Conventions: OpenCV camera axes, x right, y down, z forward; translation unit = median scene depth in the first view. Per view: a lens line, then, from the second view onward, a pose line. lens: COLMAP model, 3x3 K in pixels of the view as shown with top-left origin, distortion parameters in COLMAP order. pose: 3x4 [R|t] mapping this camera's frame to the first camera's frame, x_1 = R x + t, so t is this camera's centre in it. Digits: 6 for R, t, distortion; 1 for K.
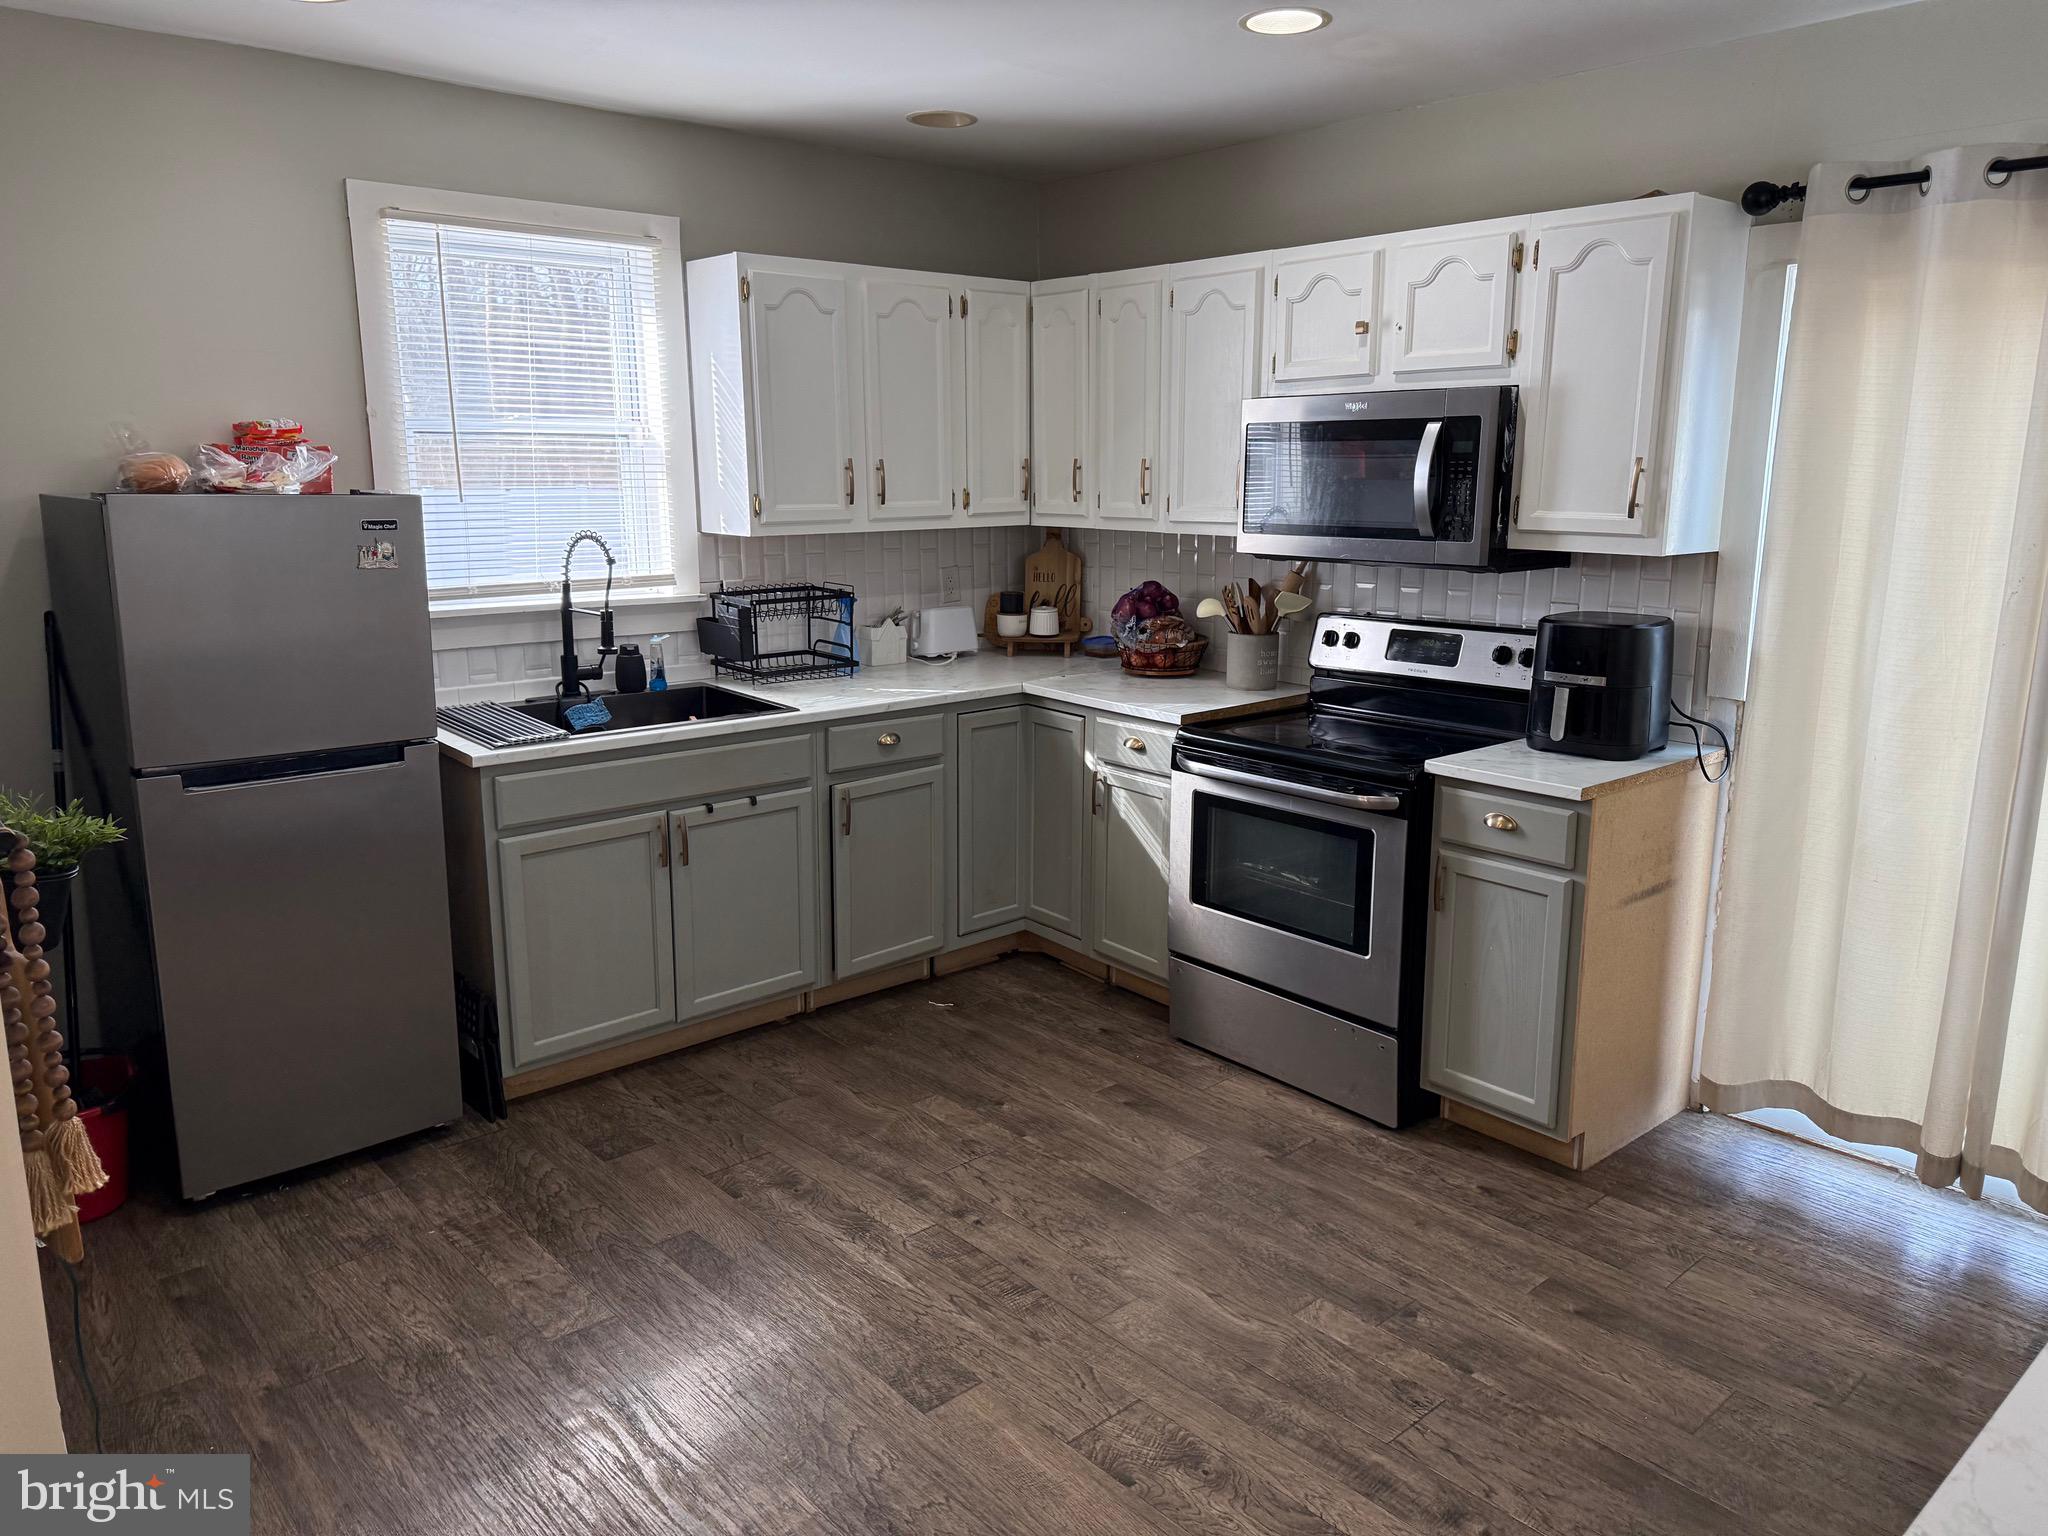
lens RADIAL K [[1419.2, 0, 1015.4], [0, 1419.2, 753.6], [0, 0, 1]] dist [-0.007041, -0.008097]
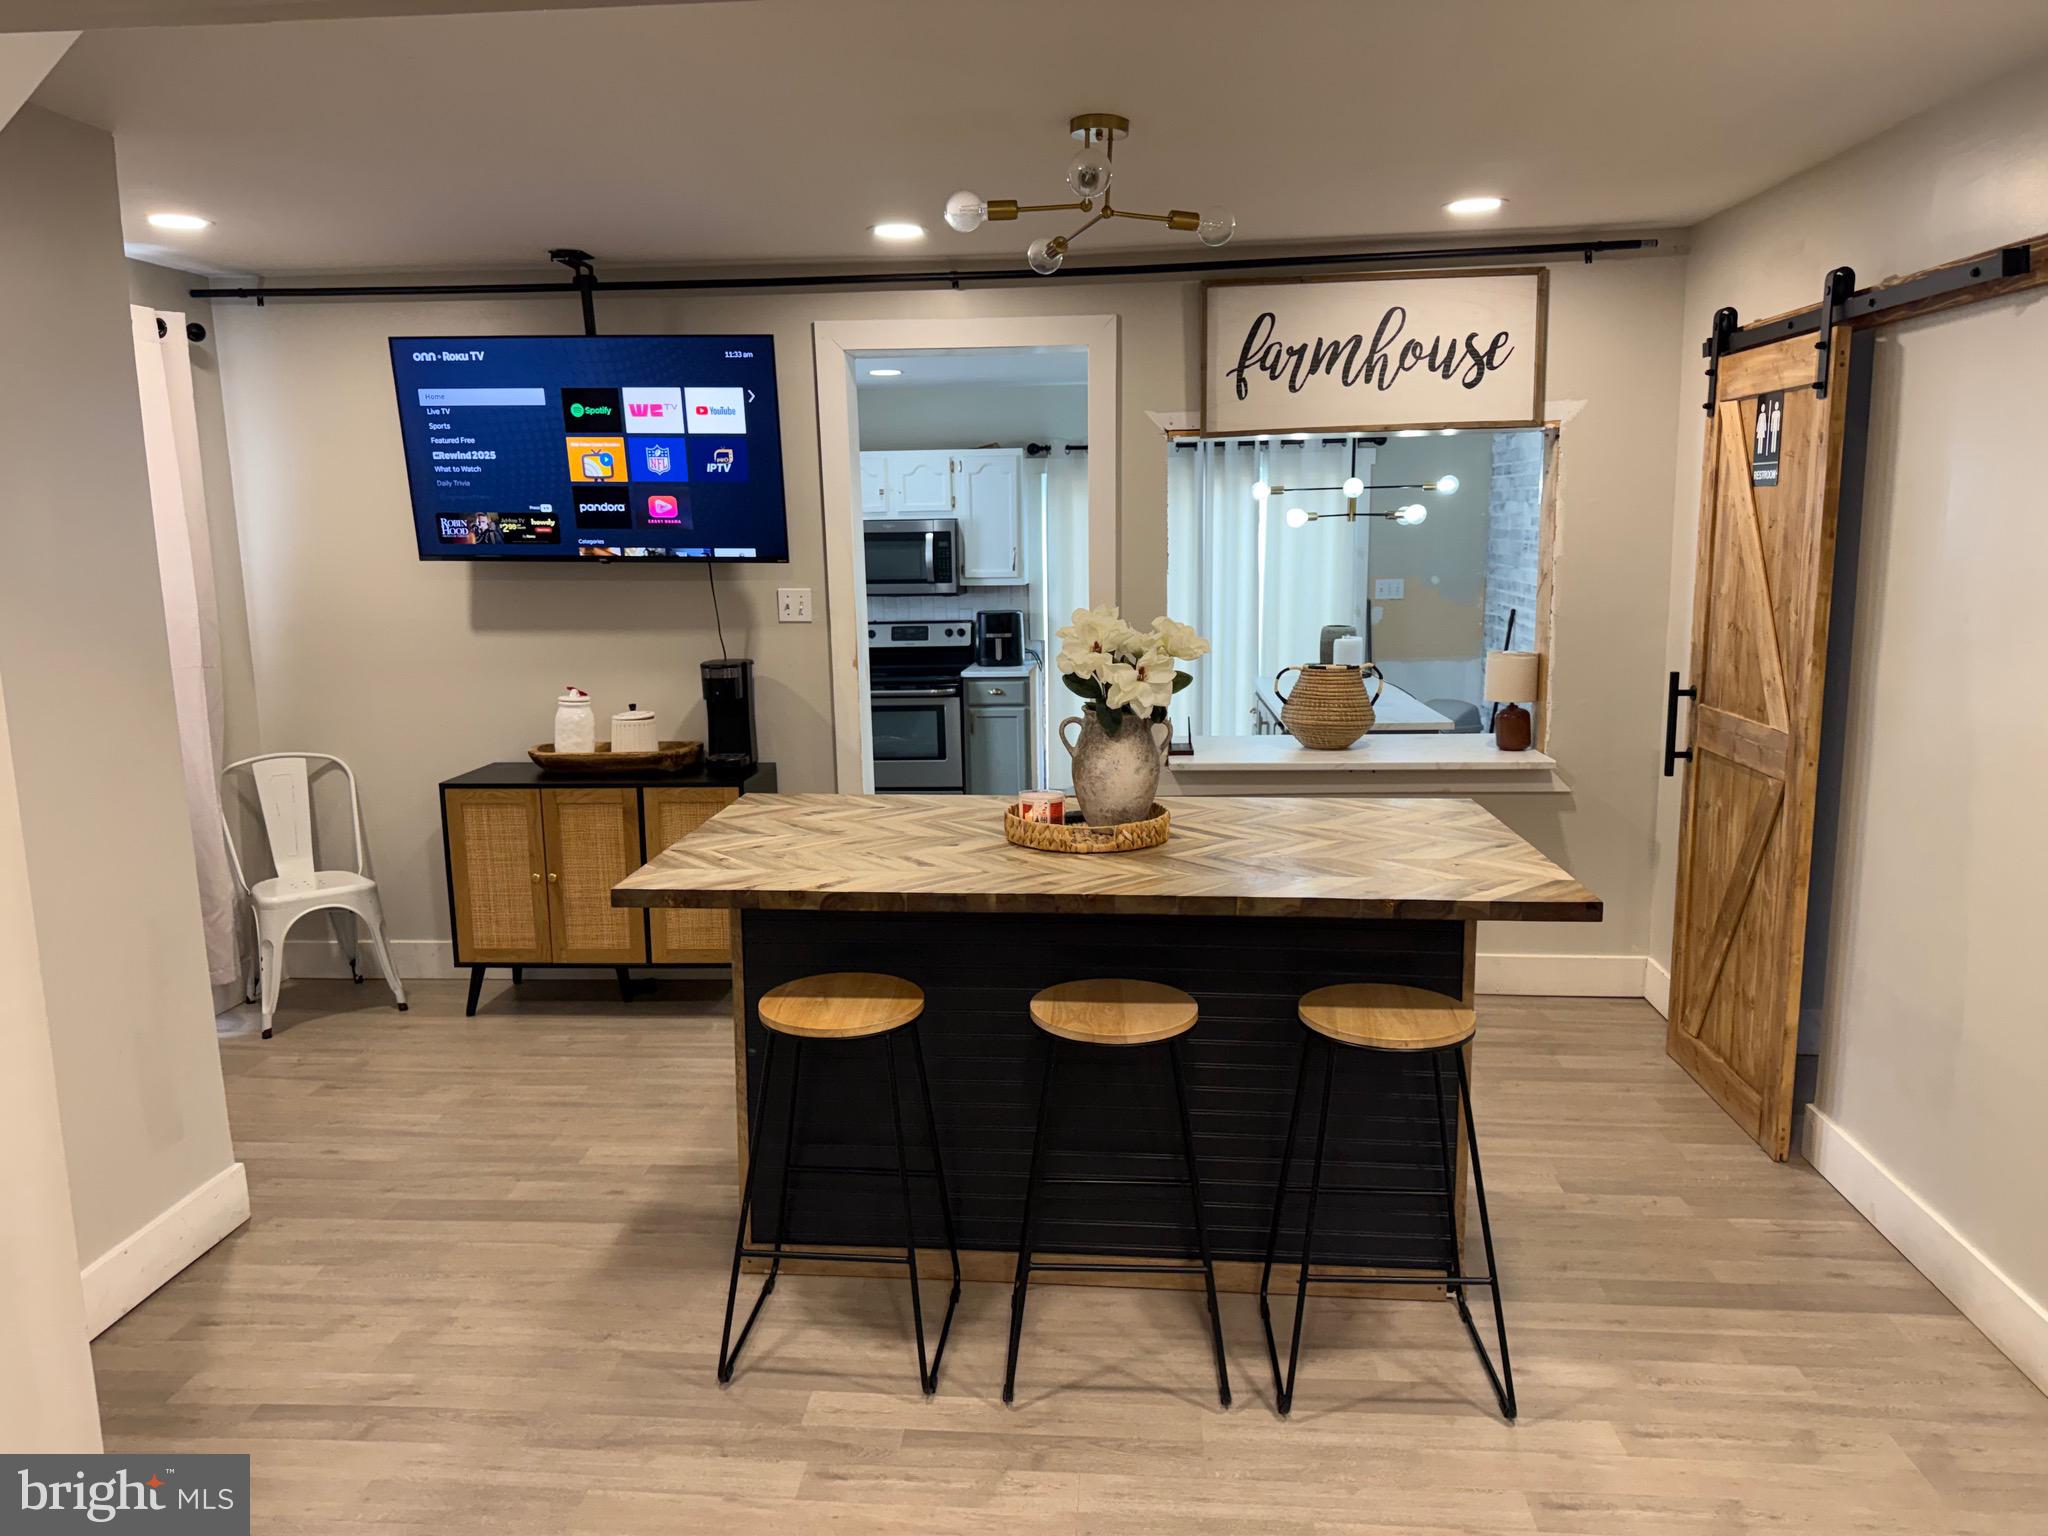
lens RADIAL K [[1419.2, 0, 1020.9], [0, 1419.2, 773.9], [0, 0, 1]] dist [-0.007041, -0.008097]
pose [[0.716197, -0.131173, 0.685461, -1.332840], [0.156831, 0.987307, 0.025073, 0.132844], [-0.680049, 0.089544, 0.727678, -0.830338]]
